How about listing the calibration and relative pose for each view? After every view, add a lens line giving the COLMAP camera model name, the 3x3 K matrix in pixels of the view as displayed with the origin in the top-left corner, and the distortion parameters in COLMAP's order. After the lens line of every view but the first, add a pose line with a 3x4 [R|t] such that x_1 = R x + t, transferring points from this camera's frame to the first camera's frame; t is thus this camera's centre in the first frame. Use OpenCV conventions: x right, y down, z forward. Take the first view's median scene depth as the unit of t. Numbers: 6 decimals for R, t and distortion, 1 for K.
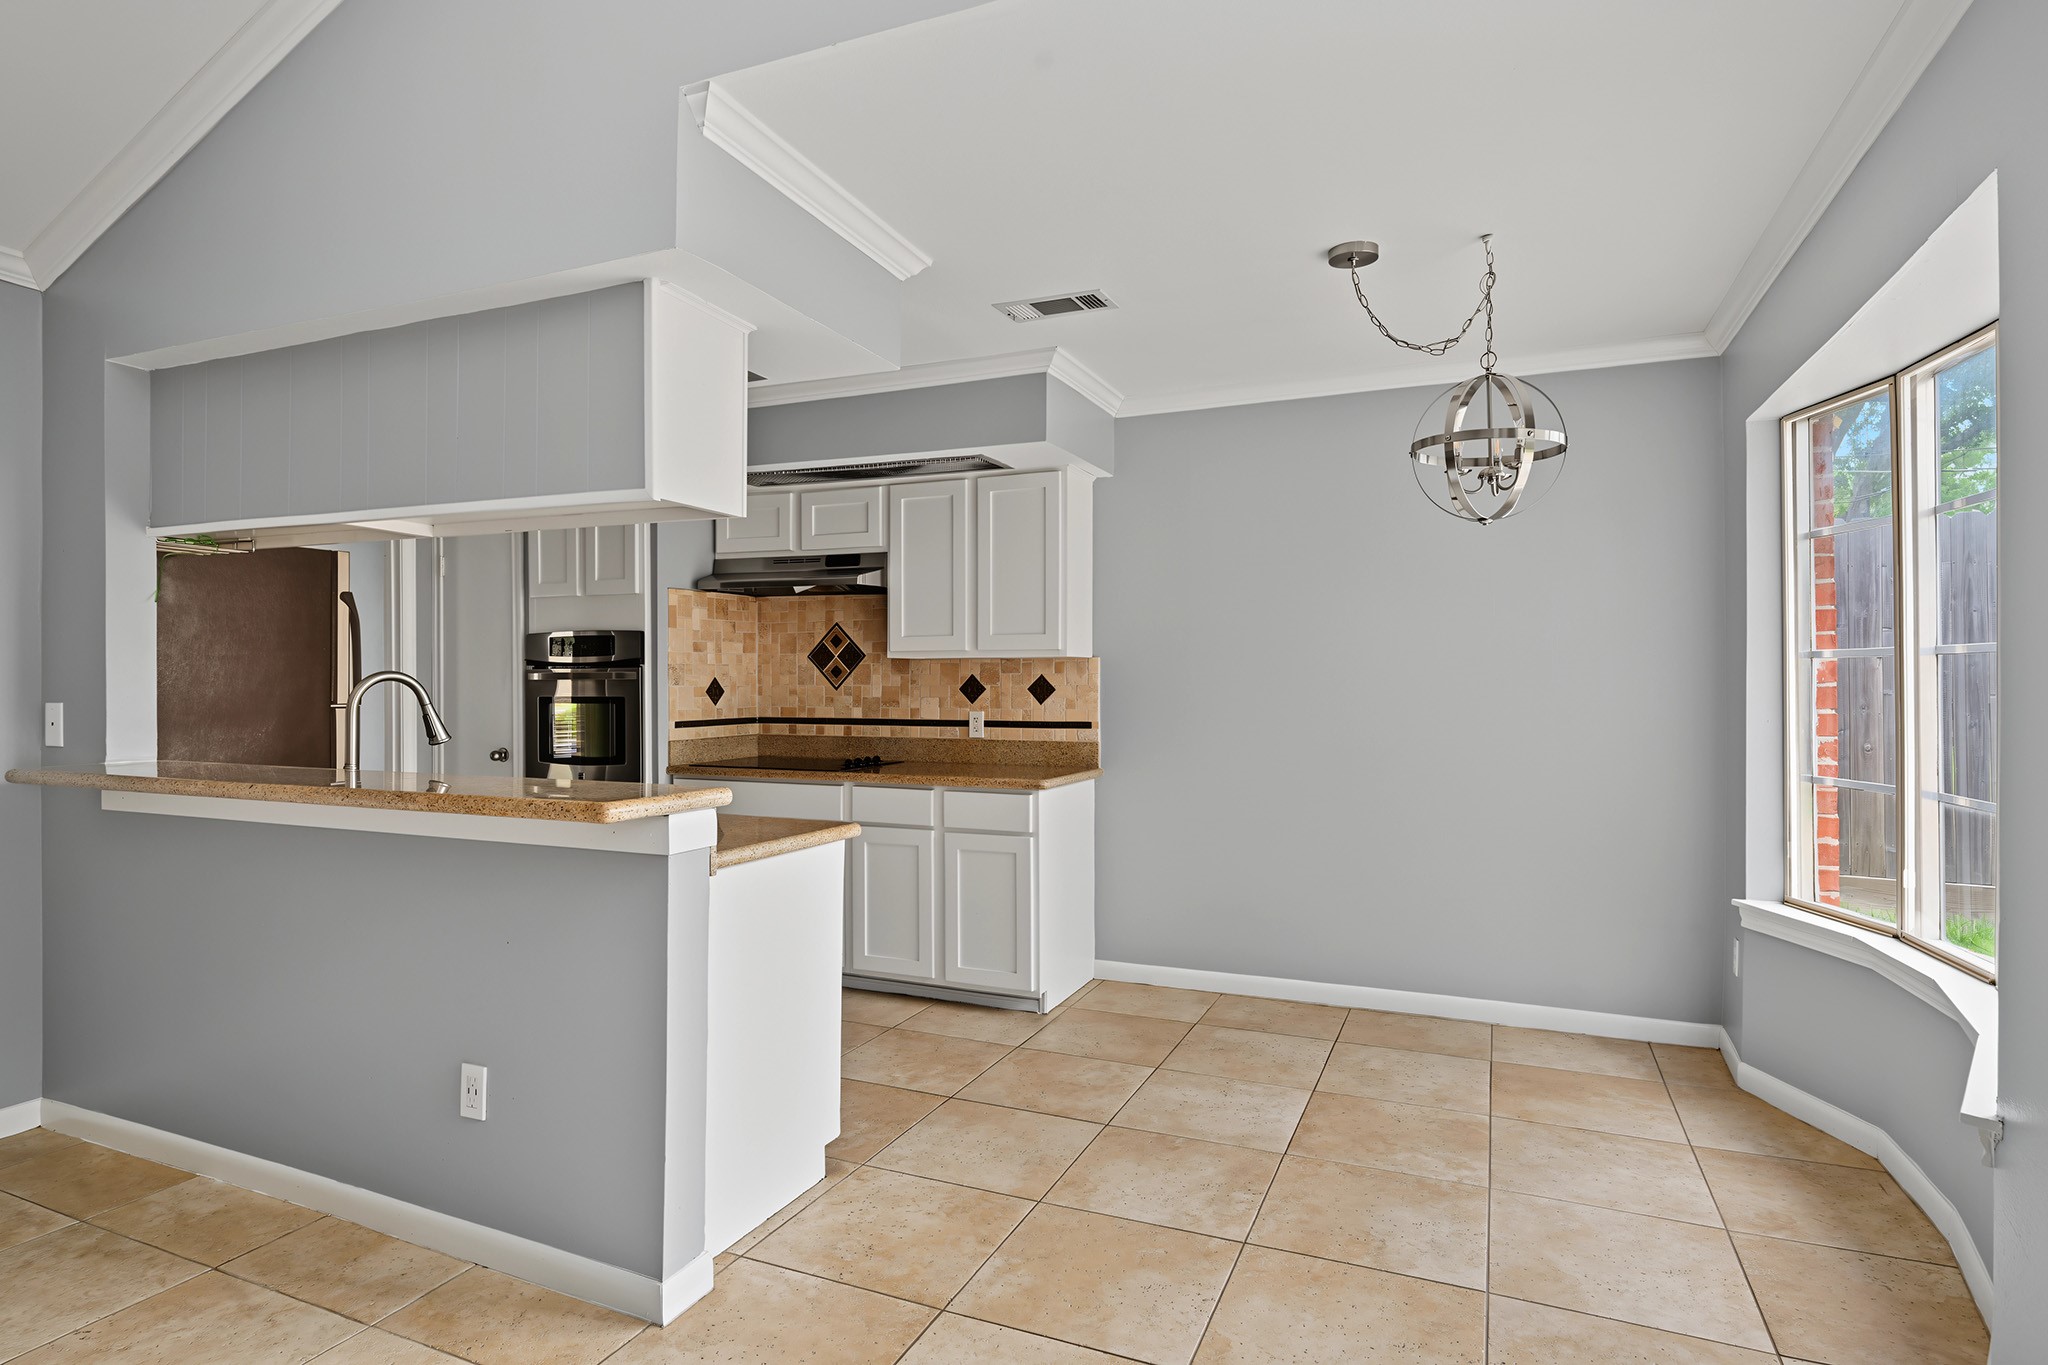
lens RADIAL K [[1080.2, 0, 1024.0], [0, 1080.2, 682.5], [0, 0, 1]] dist [-0.001518, -0.000514]
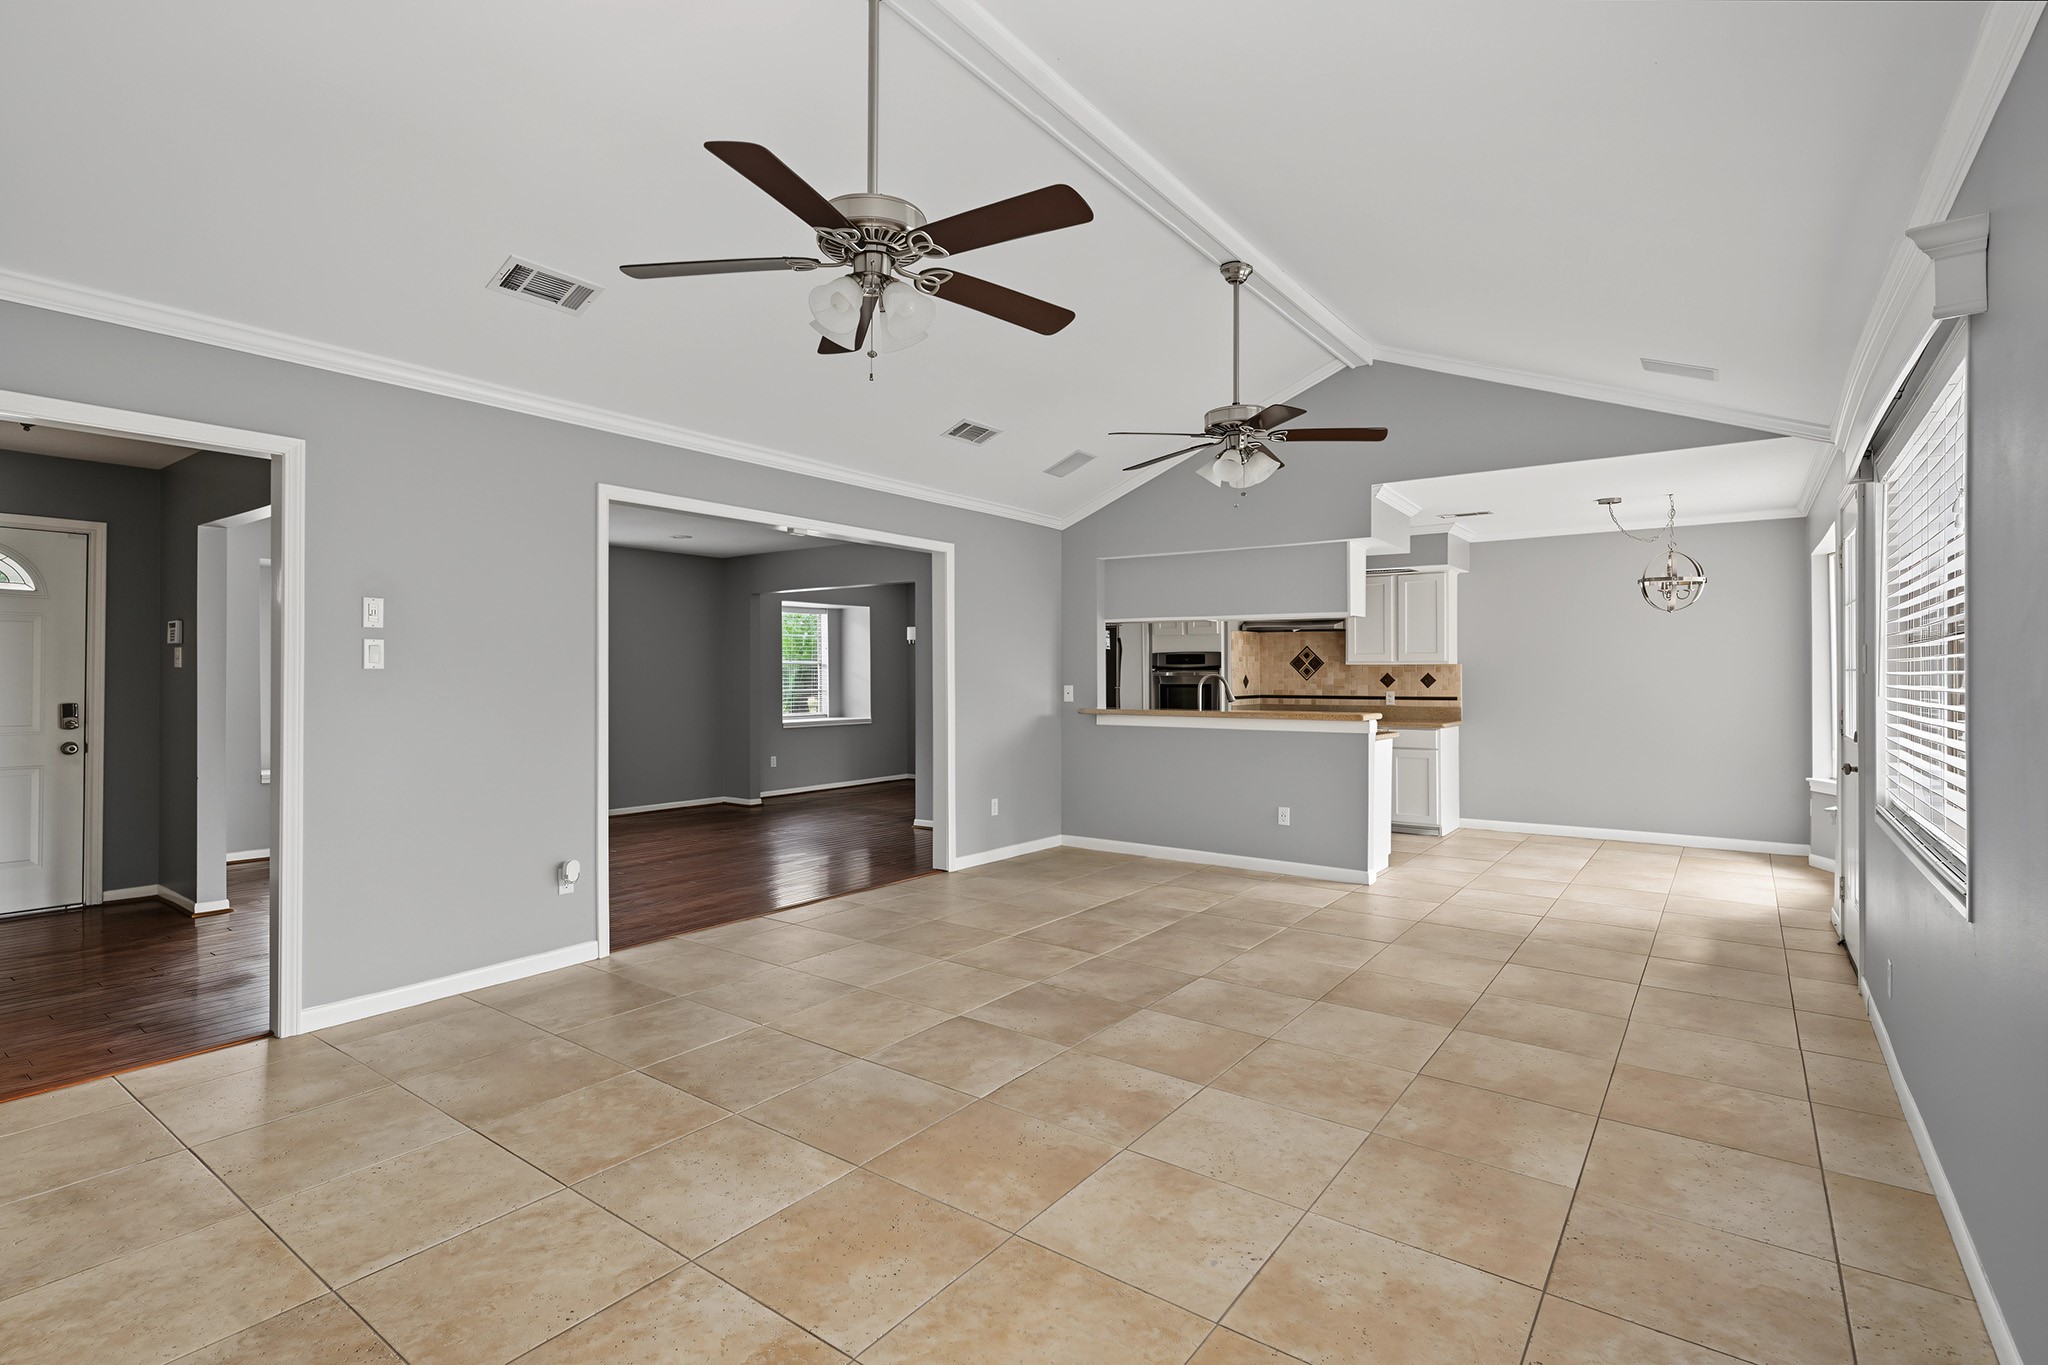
lens RADIAL K [[977.5, 0, 1020.1], [0, 977.5, 672.2], [0, 0, 1]] dist [0.000247, 0.000086]
pose [[0.974997, -0.002326, -0.222206, -0.302411], [0.001720, 0.999994, -0.002925, -0.004354], [0.222212, 0.002470, 0.974995, -0.867195]]
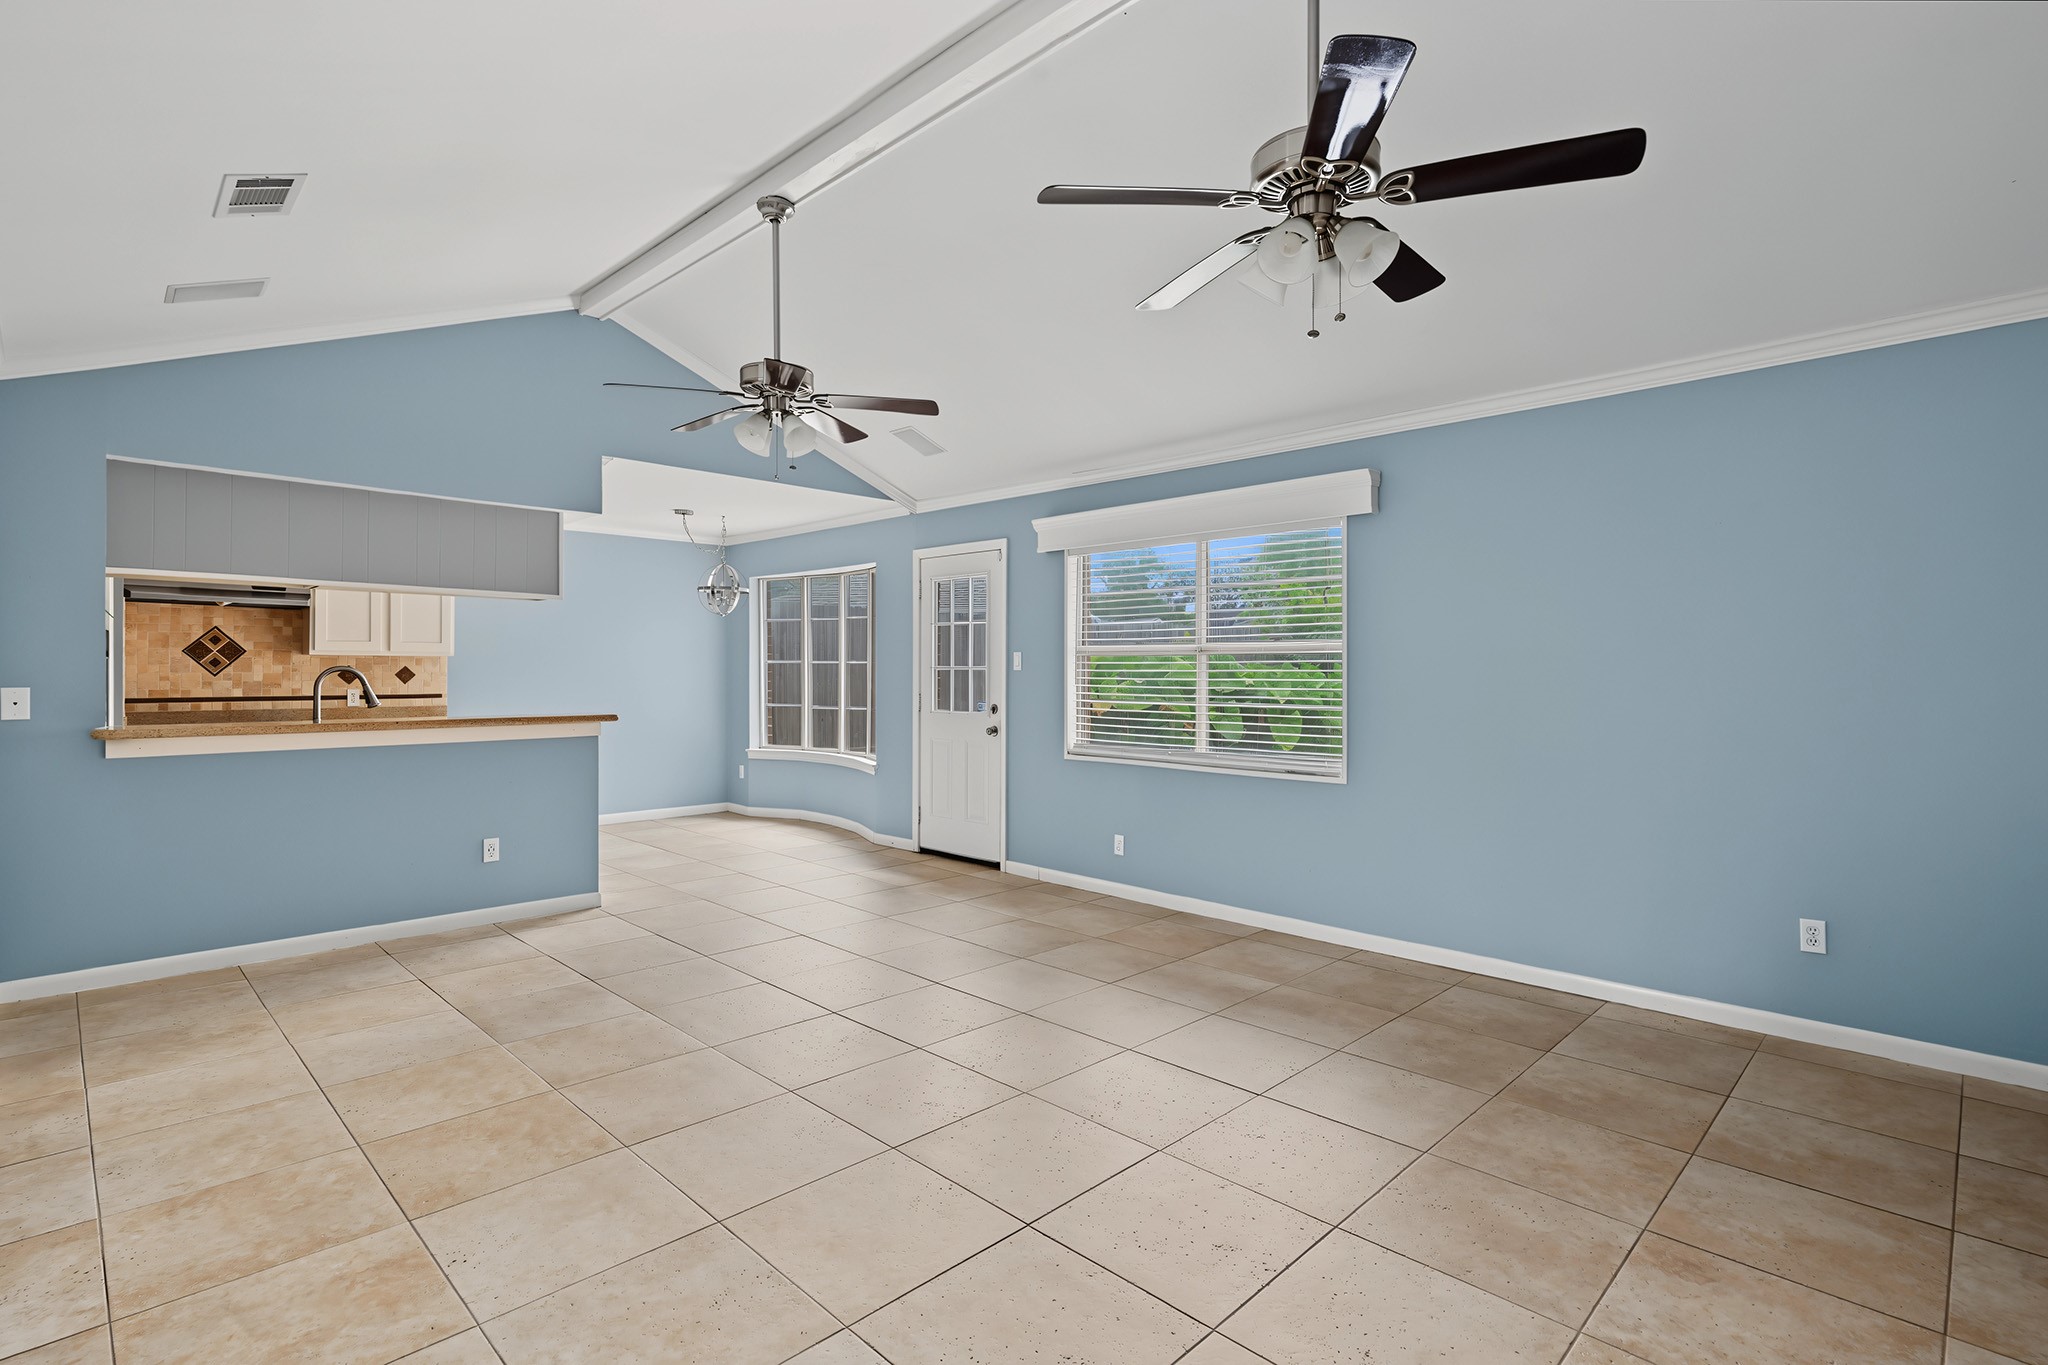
lens RADIAL K [[977.5, 0, 1020.1], [0, 977.5, 672.2], [0, 0, 1]] dist [0.000247, 0.000086]
pose [[0.361365, -0.002385, 0.932421, -1.001588], [-0.002869, 0.999989, 0.003669, -0.005650], [-0.932420, -0.004001, 0.361354, -0.394233]]
